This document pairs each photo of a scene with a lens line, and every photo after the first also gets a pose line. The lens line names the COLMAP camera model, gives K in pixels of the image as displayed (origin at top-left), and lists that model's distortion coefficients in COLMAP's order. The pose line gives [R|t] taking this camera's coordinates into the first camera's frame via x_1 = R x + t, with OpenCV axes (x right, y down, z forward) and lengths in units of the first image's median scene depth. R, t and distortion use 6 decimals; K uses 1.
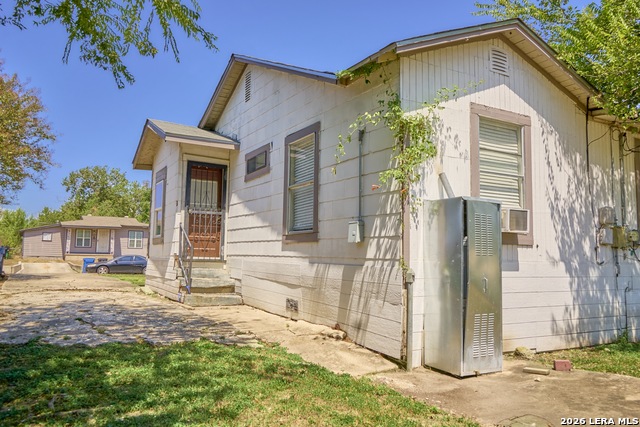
lens RADIAL K [[492.1, 0, 320.6], [0, 492.1, 223.8], [0, 0, 1]] dist [-0.004692, -0.001953]
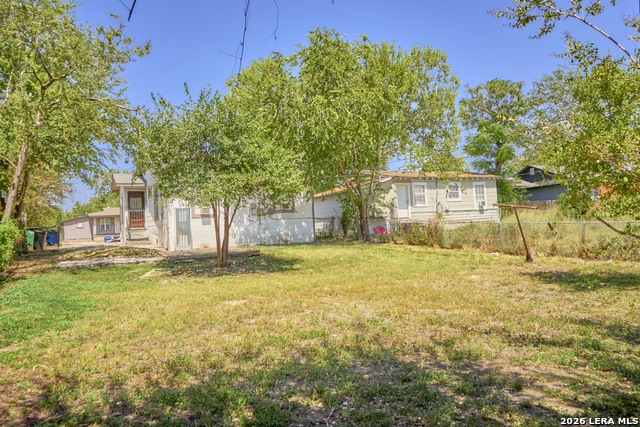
lens RADIAL K [[492.1, 0, 320.6], [0, 492.1, 223.8], [0, 0, 1]] dist [-0.004692, -0.001953]
pose [[0.996325, -0.065831, -0.054792, 0.231163], [0.068886, 0.996059, 0.055859, -0.008870], [0.050898, -0.059428, 0.996934, -0.409411]]
